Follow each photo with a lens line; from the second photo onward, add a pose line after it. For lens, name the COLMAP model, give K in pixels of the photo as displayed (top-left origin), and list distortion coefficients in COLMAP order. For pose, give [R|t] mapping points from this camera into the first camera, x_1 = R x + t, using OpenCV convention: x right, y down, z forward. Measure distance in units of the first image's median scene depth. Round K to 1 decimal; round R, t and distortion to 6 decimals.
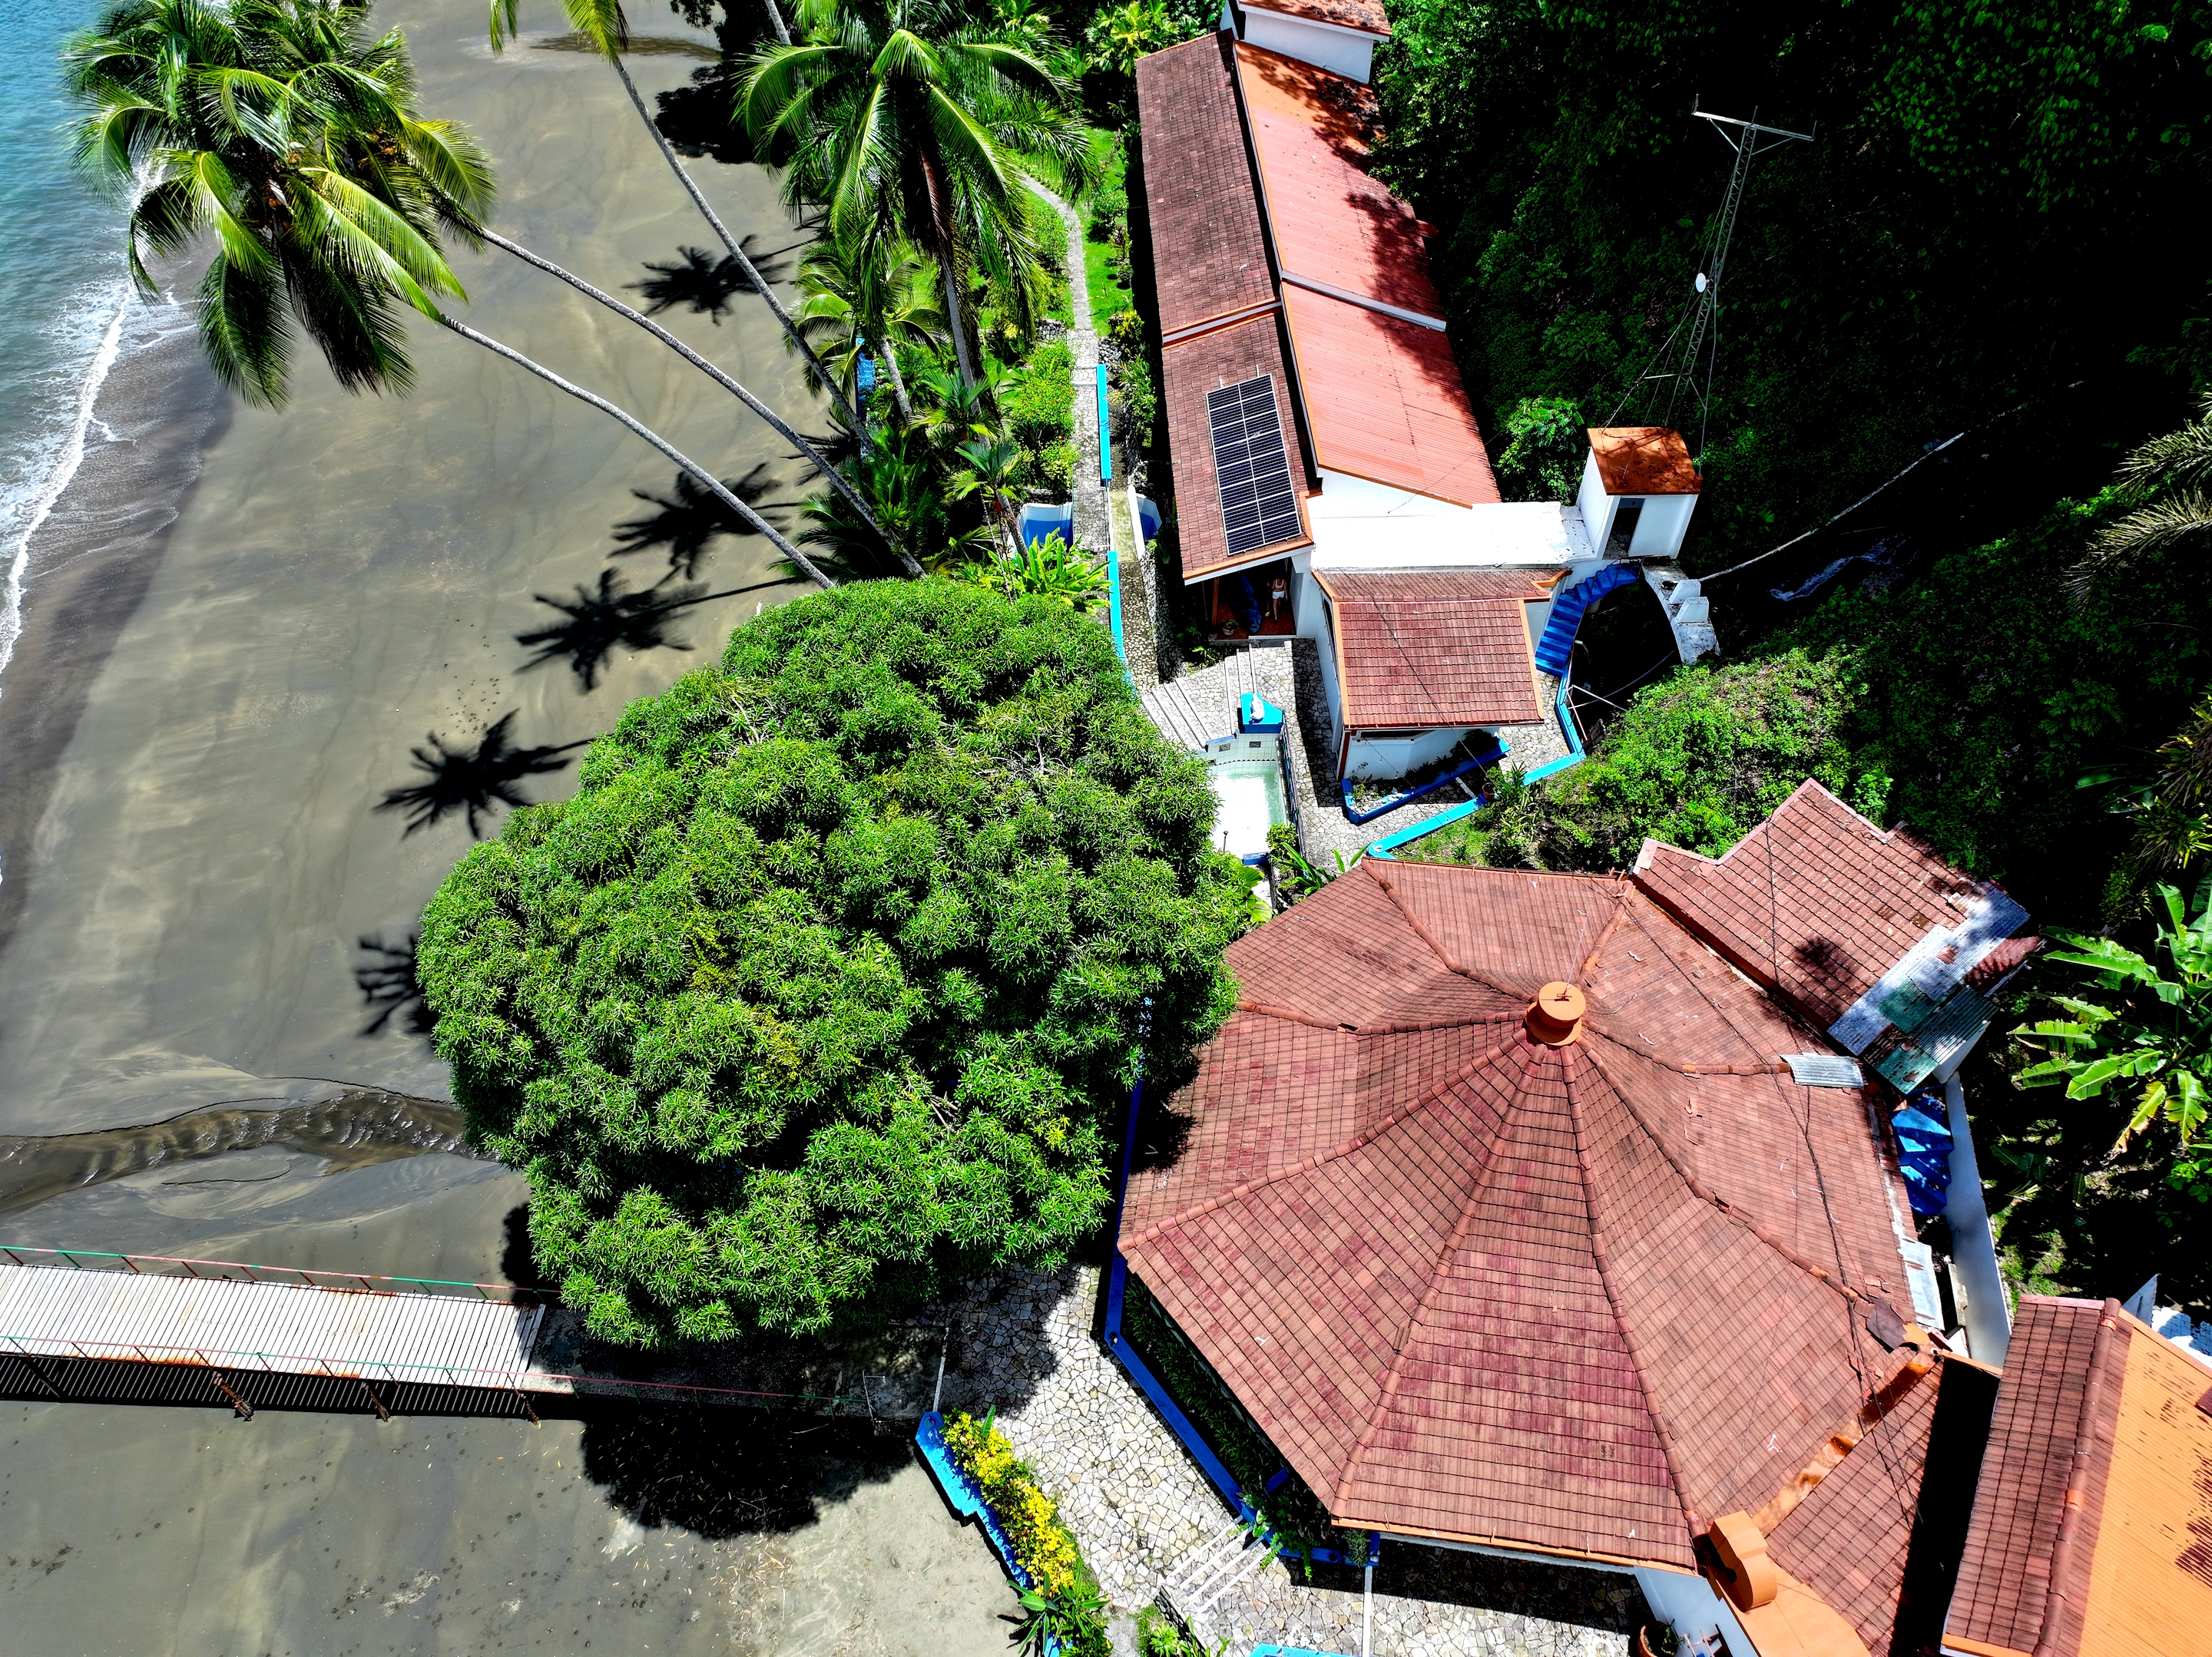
lens RADIAL K [[1530.2, 0, 1106.5], [0, 1530.2, 819.6], [0, 0, 1]] dist [0.001468, 0.005205]
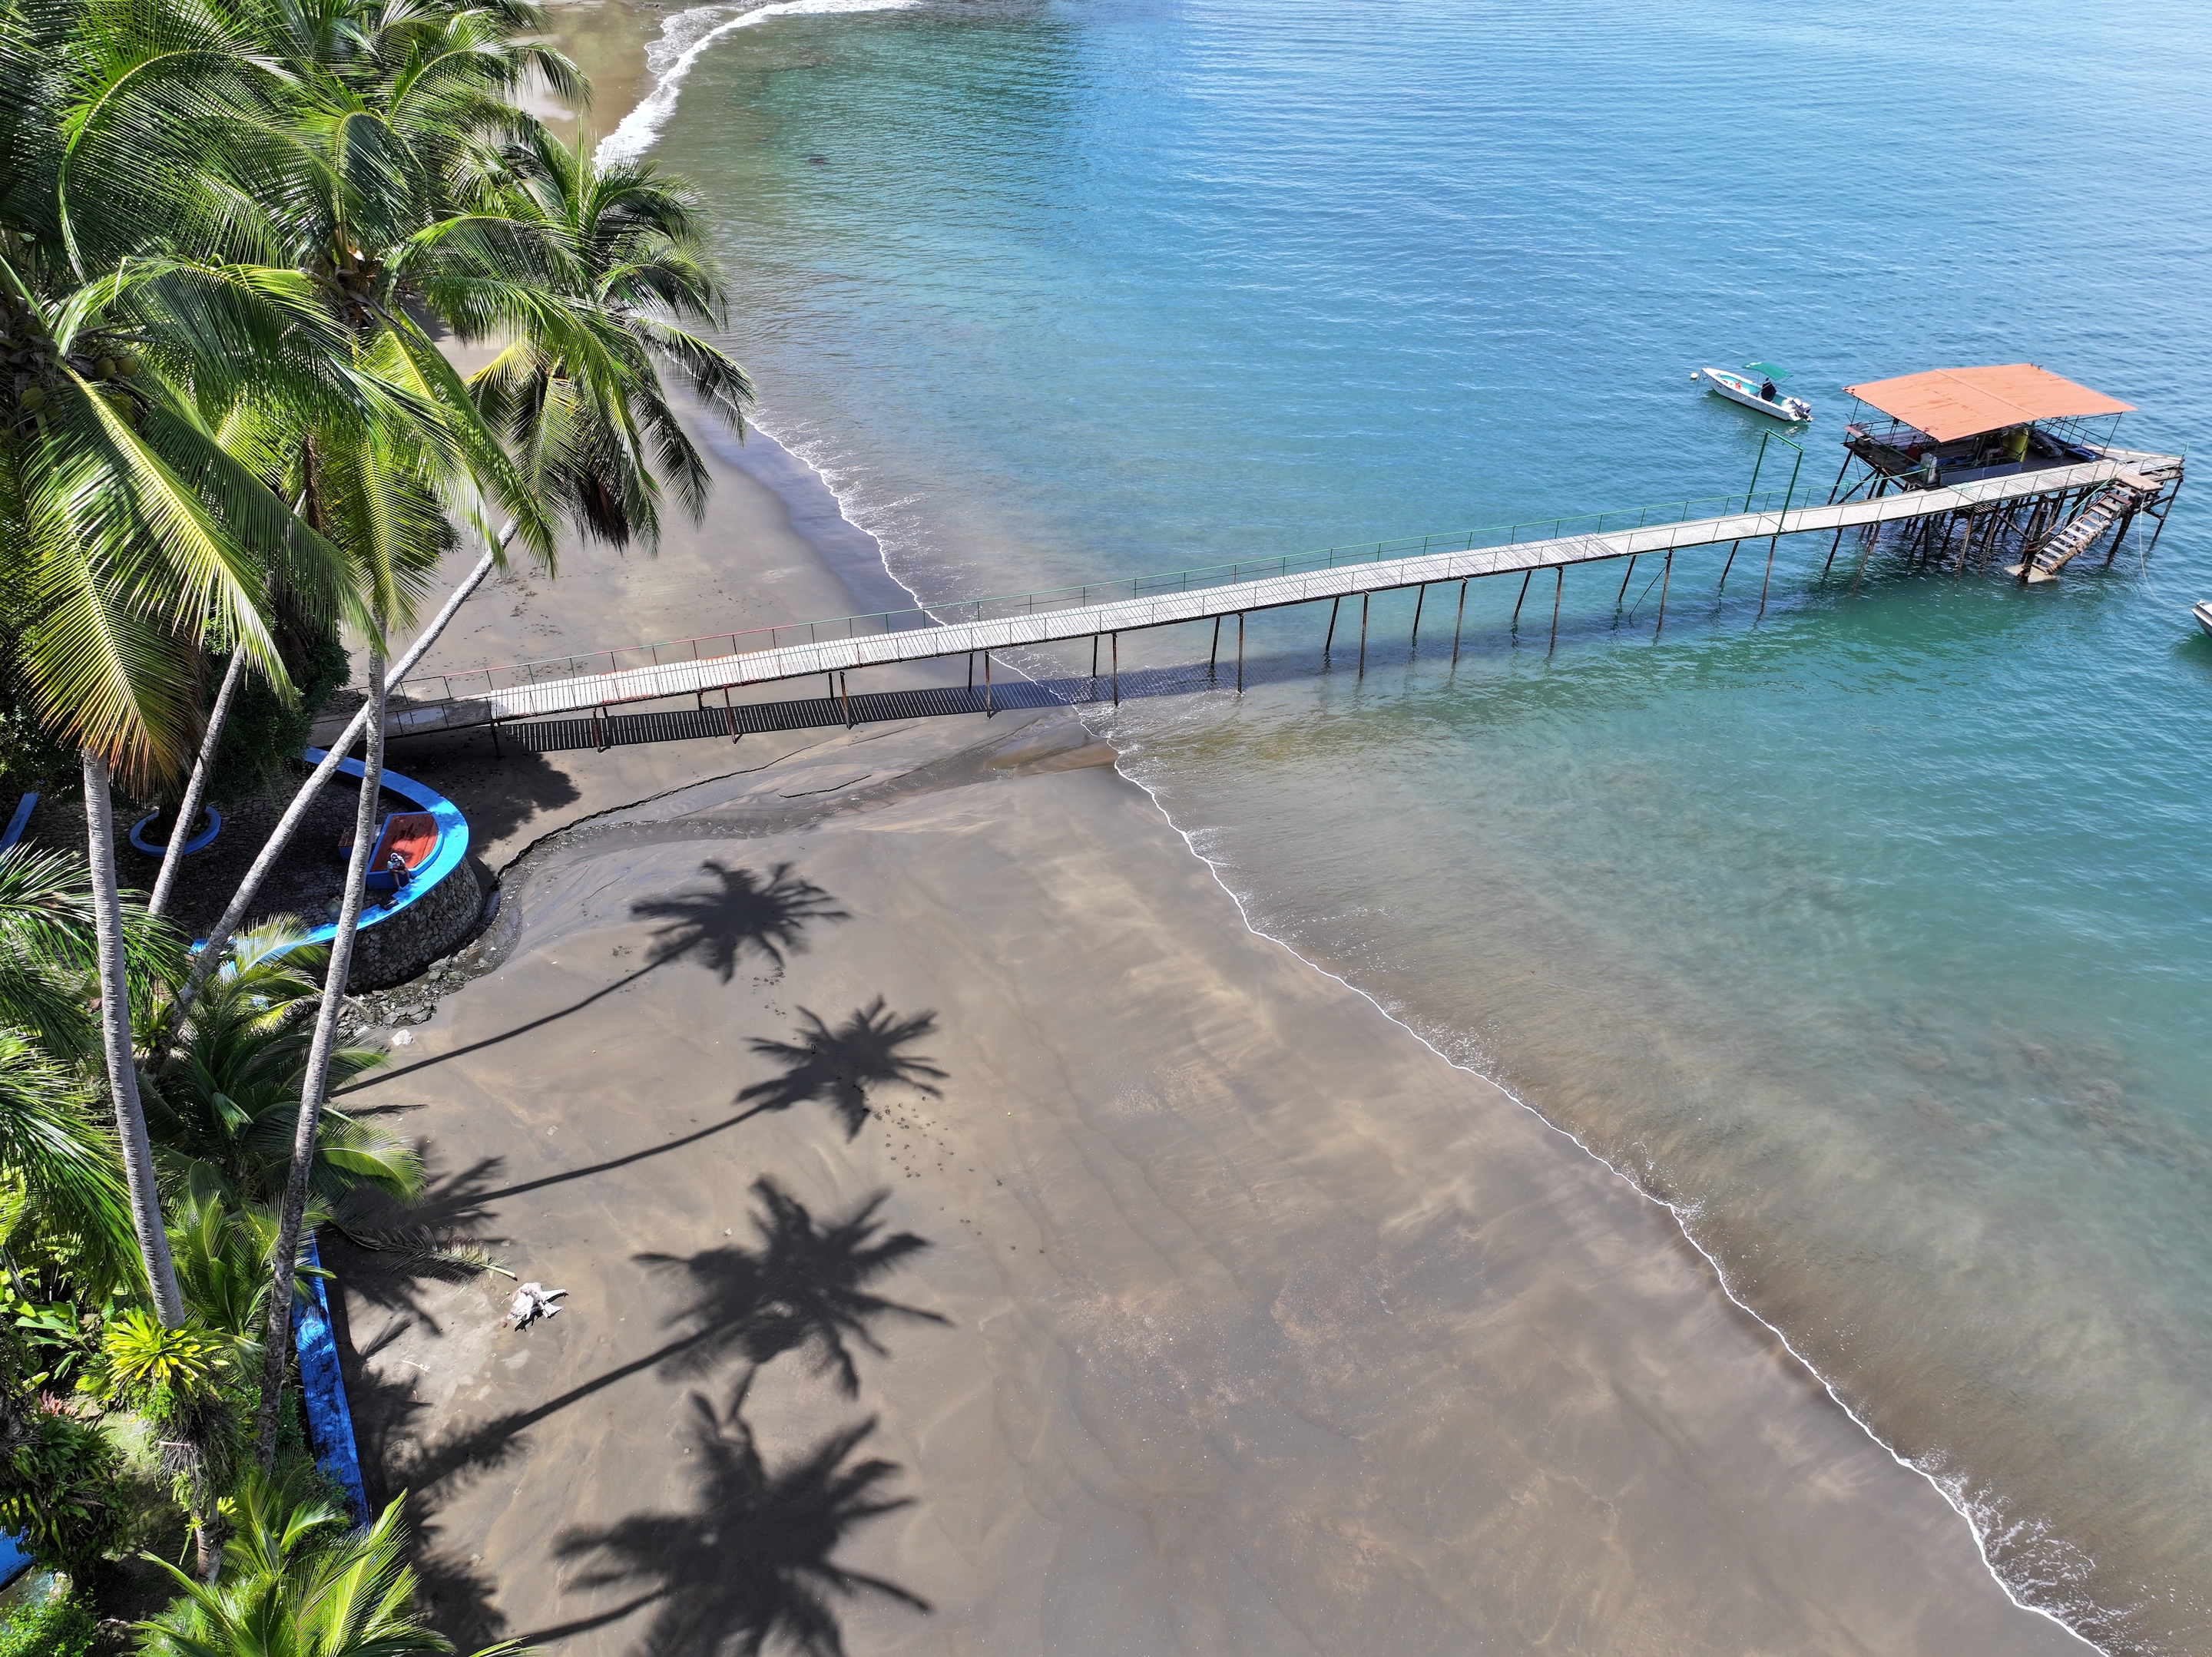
lens RADIAL K [[1533.7, 0, 1082.0], [0, 1533.7, 785.6], [0, 0, 1]] dist [-0.000003, 0.000887]
pose [[-0.931975, 0.215980, -0.291163, -0.402969], [-0.262412, 0.152236, 0.952872, -1.120218], [0.250127, 0.964457, -0.085204, 1.201024]]
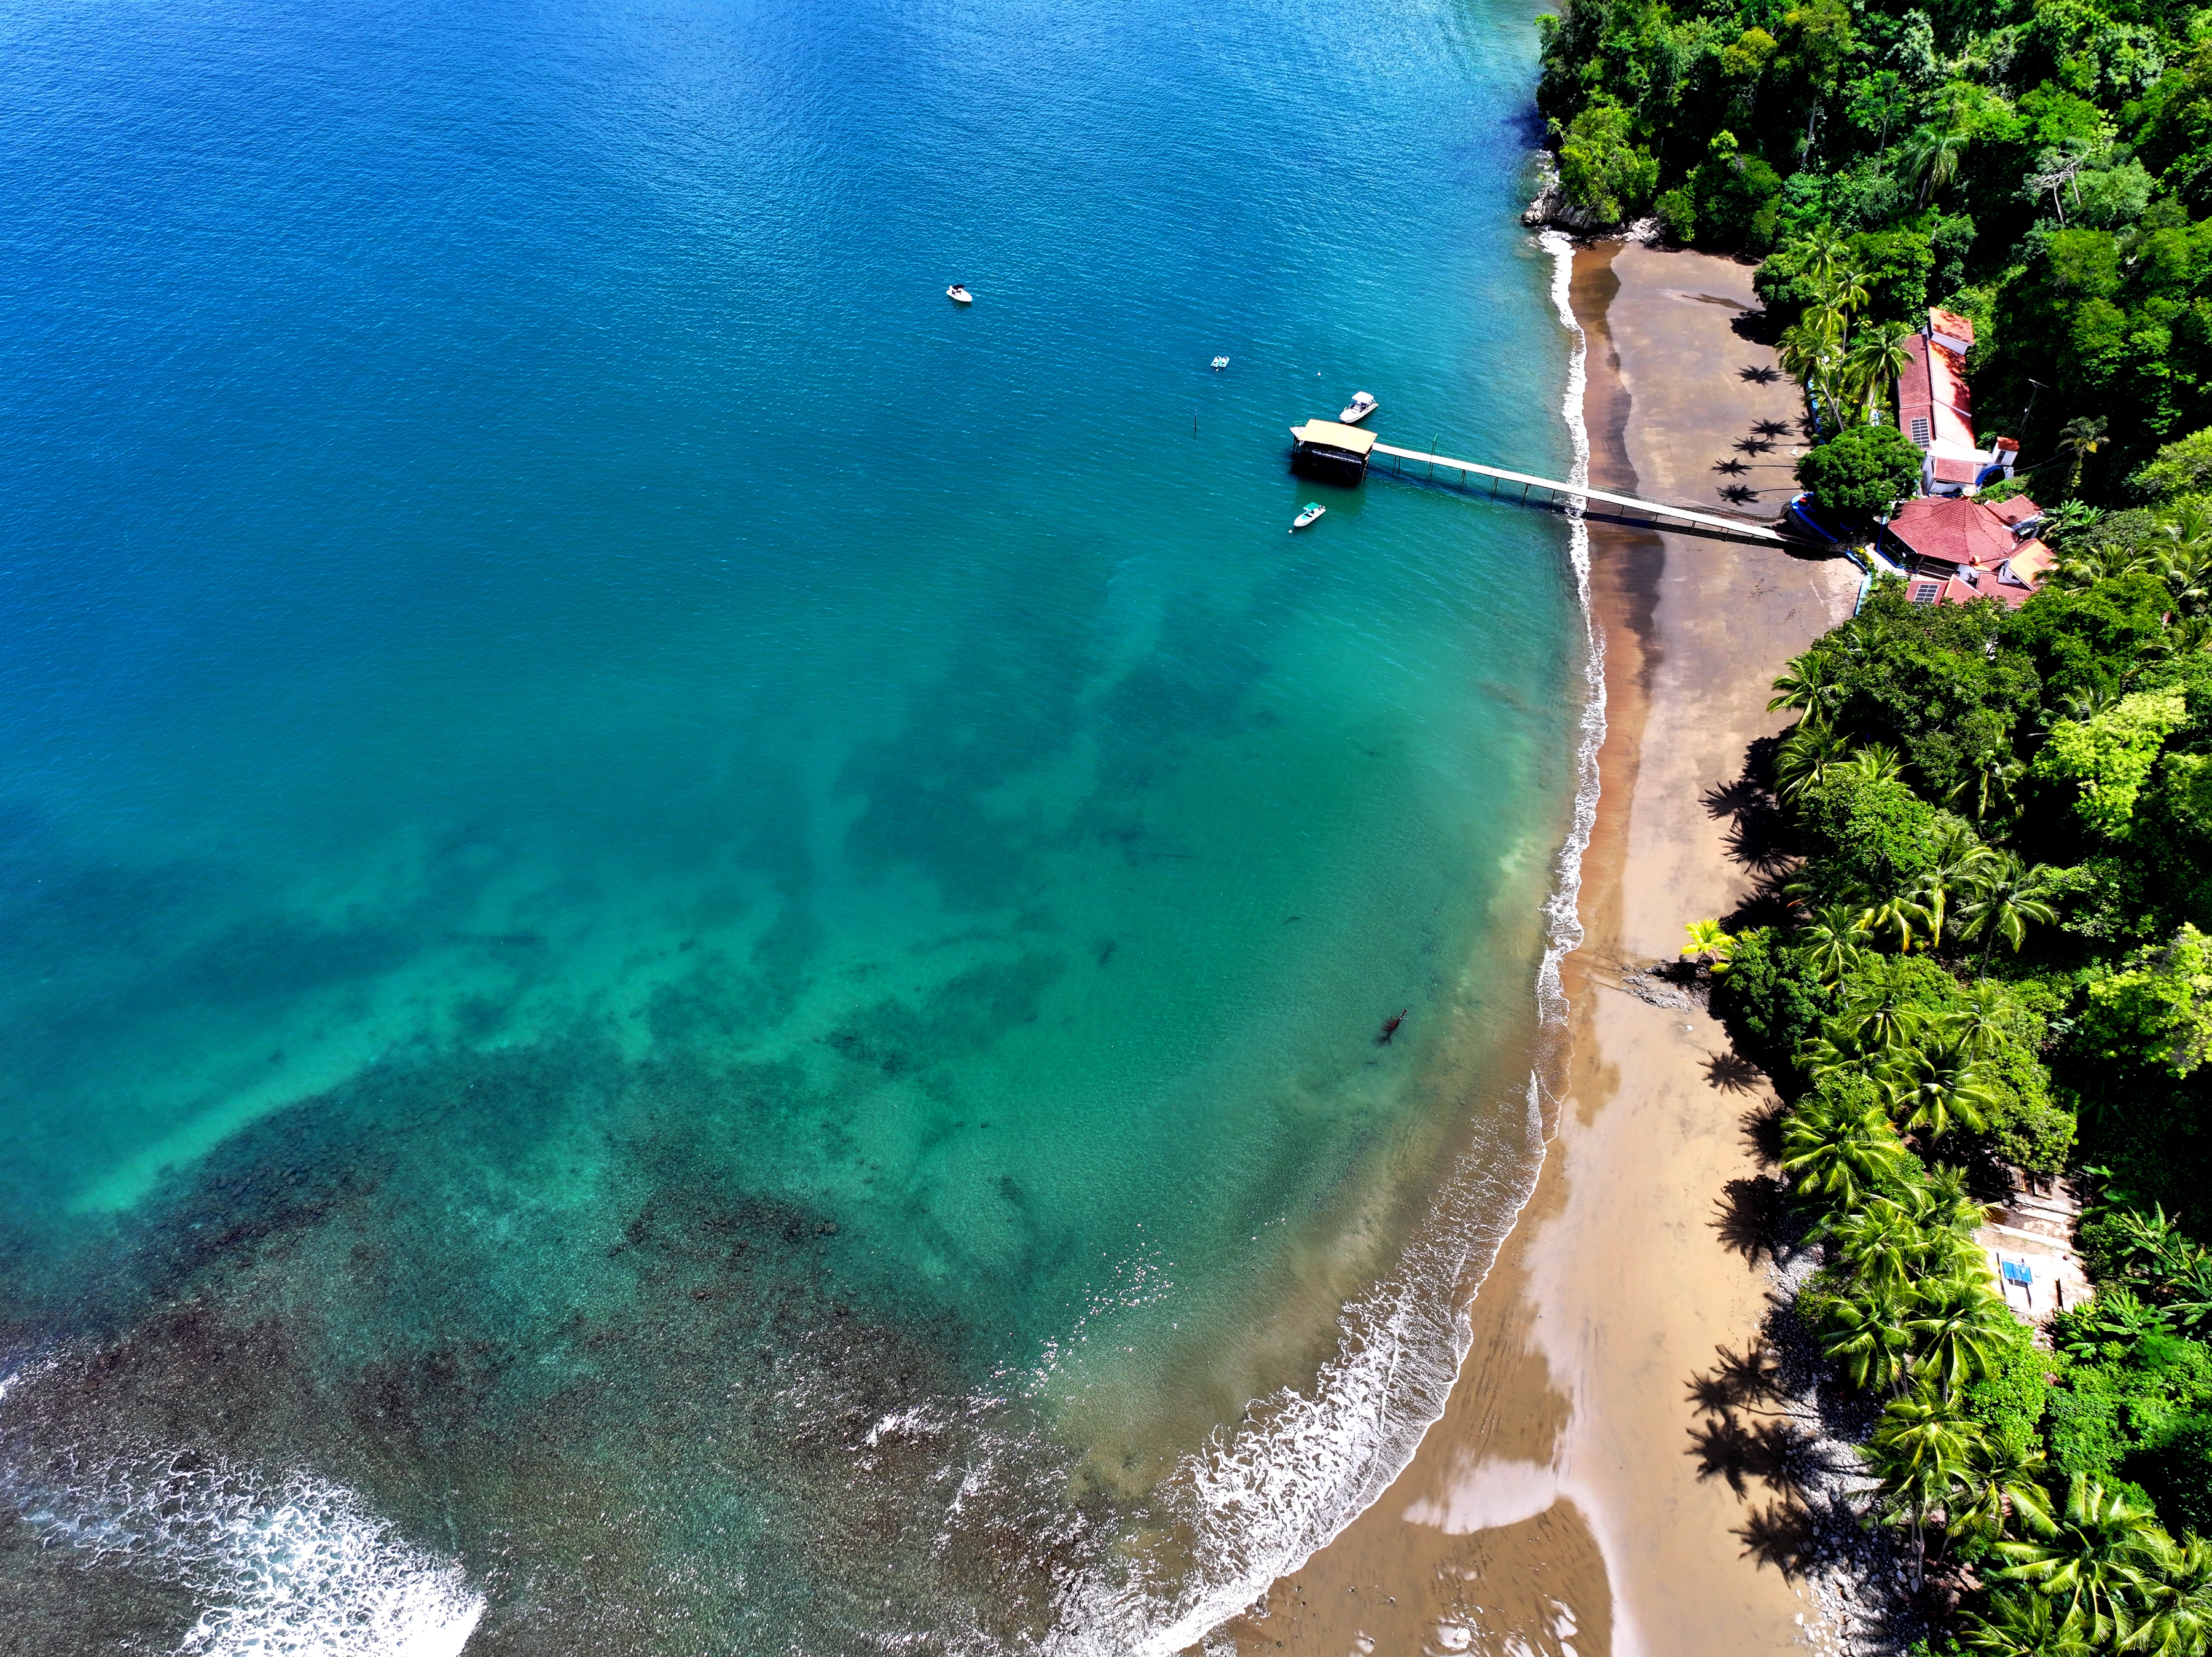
lens RADIAL K [[1530.4, 0, 1106.5], [0, 1530.4, 819.6], [0, 0, 1]] dist [0.001468, 0.005205]
pose [[0.940728, 0.242894, -0.236715, -1.071583], [-0.256566, 0.966113, -0.028283, 2.112379], [0.221824, 0.087339, 0.971167, -5.044387]]
